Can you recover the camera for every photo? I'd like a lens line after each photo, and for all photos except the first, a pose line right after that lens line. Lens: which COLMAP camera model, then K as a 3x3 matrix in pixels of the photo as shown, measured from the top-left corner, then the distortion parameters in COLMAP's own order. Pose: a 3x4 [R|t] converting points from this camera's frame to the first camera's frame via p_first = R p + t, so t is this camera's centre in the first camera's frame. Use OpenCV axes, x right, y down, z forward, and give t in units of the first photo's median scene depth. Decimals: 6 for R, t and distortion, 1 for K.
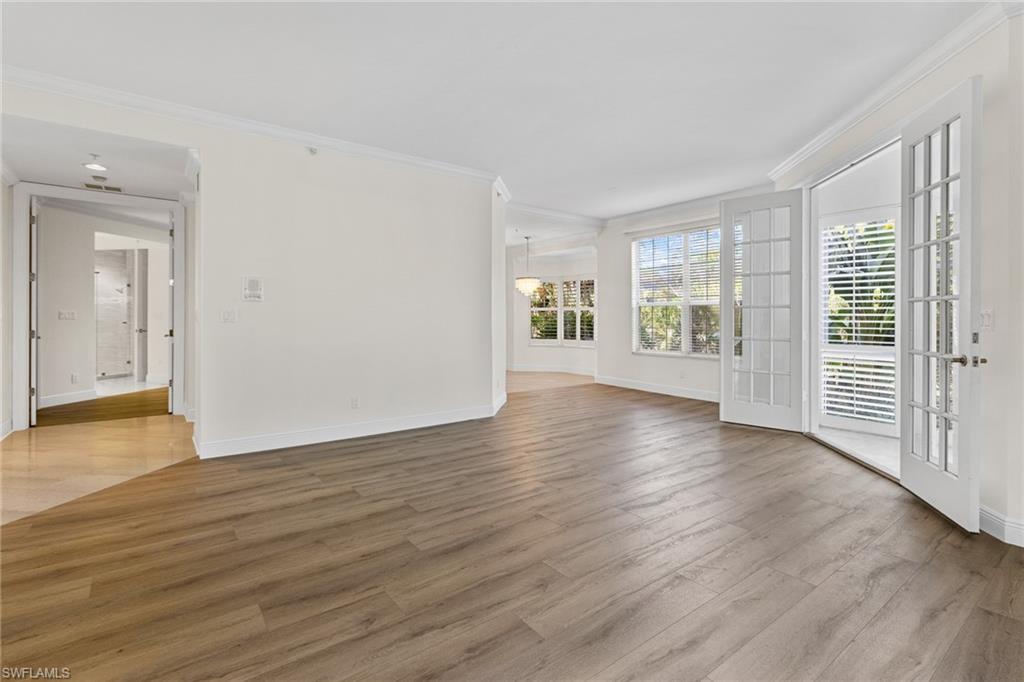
lens RADIAL K [[479.9, 0, 515.2], [0, 479.9, 317.6], [0, 0, 1]] dist [0.001925, 0.000552]
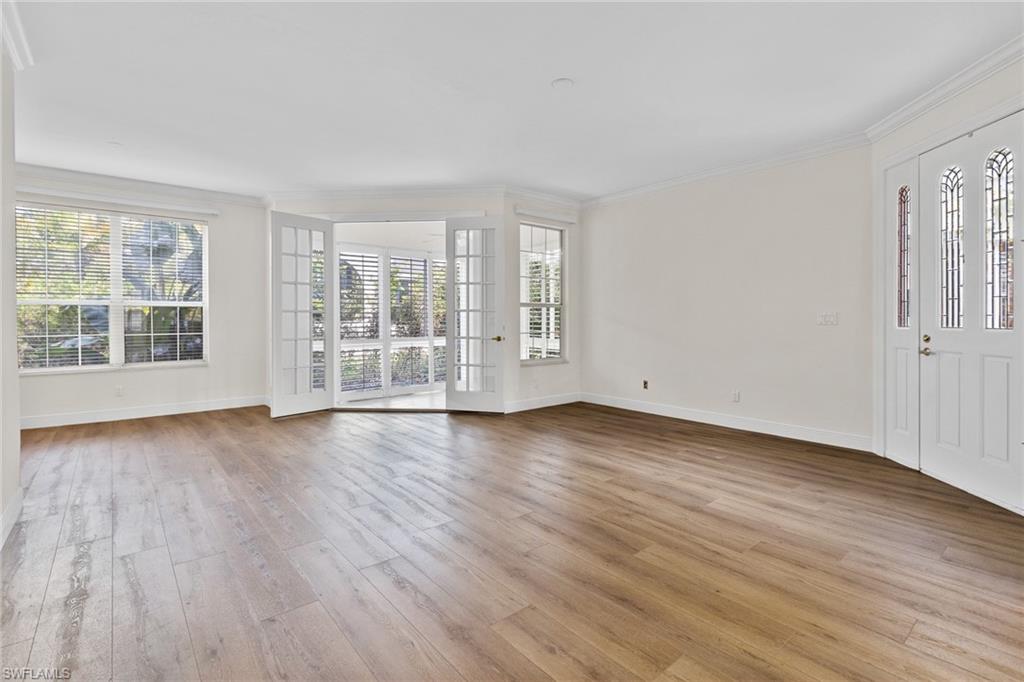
lens RADIAL K [[479.9, 0, 515.2], [0, 479.9, 317.6], [0, 0, 1]] dist [0.001925, 0.000552]
pose [[-0.048640, -0.000670, 0.998816, -1.685855], [0.002981, 0.999995, 0.000816, -0.013147], [-0.998812, 0.003017, -0.048637, 1.311349]]
